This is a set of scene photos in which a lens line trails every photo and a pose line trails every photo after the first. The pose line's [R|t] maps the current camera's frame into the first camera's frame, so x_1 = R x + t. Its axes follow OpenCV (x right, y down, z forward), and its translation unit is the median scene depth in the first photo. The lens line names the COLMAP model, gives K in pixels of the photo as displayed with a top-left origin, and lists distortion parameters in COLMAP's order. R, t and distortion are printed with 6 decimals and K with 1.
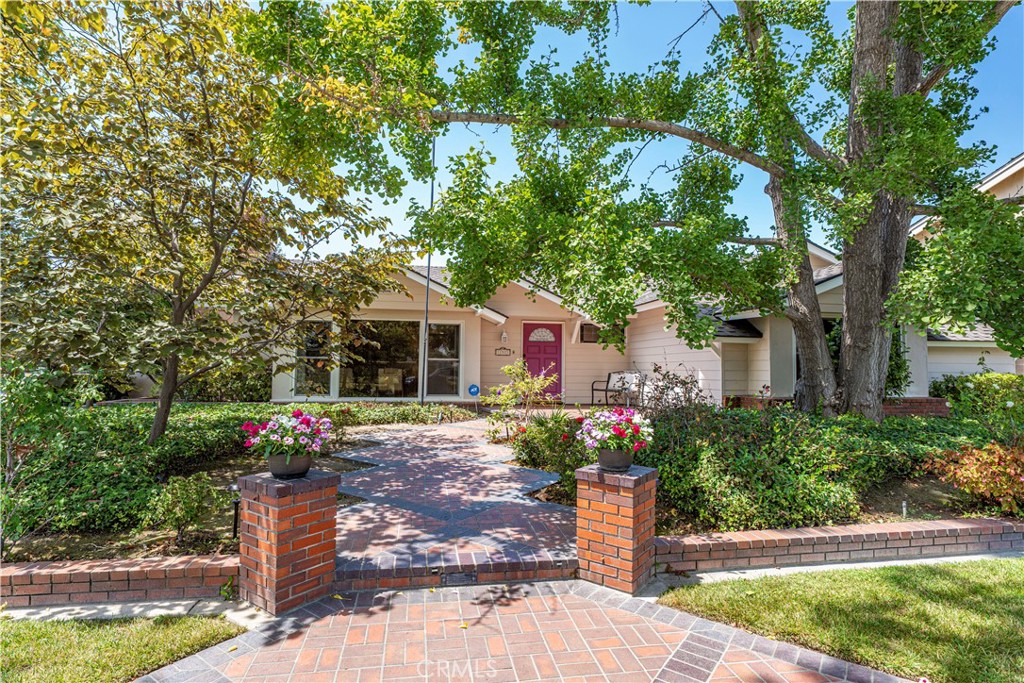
lens RADIAL K [[524.6, 0, 513.4], [0, 524.6, 343.3], [0, 0, 1]] dist [0.007864, 0.001301]
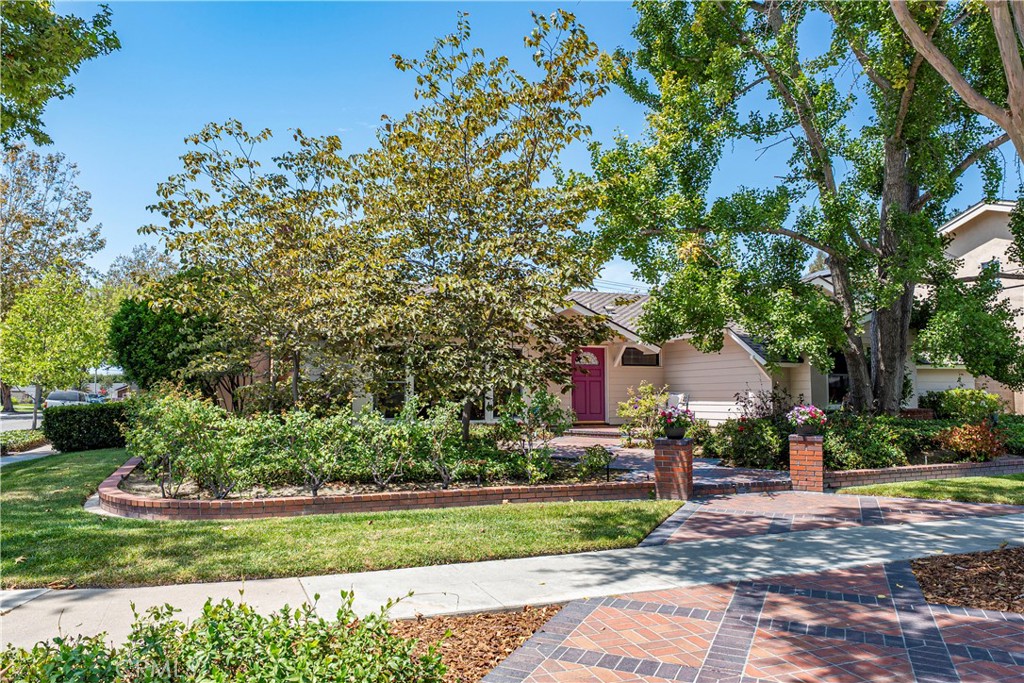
lens RADIAL K [[727.4, 0, 510.8], [0, 727.4, 342.8], [0, 0, 1]] dist [-0.007656, -0.001496]
pose [[0.982083, -0.000515, 0.188451, -1.166076], [0.005149, 0.999696, -0.024100, -0.042954], [-0.188381, 0.024639, 0.981787, -1.230484]]
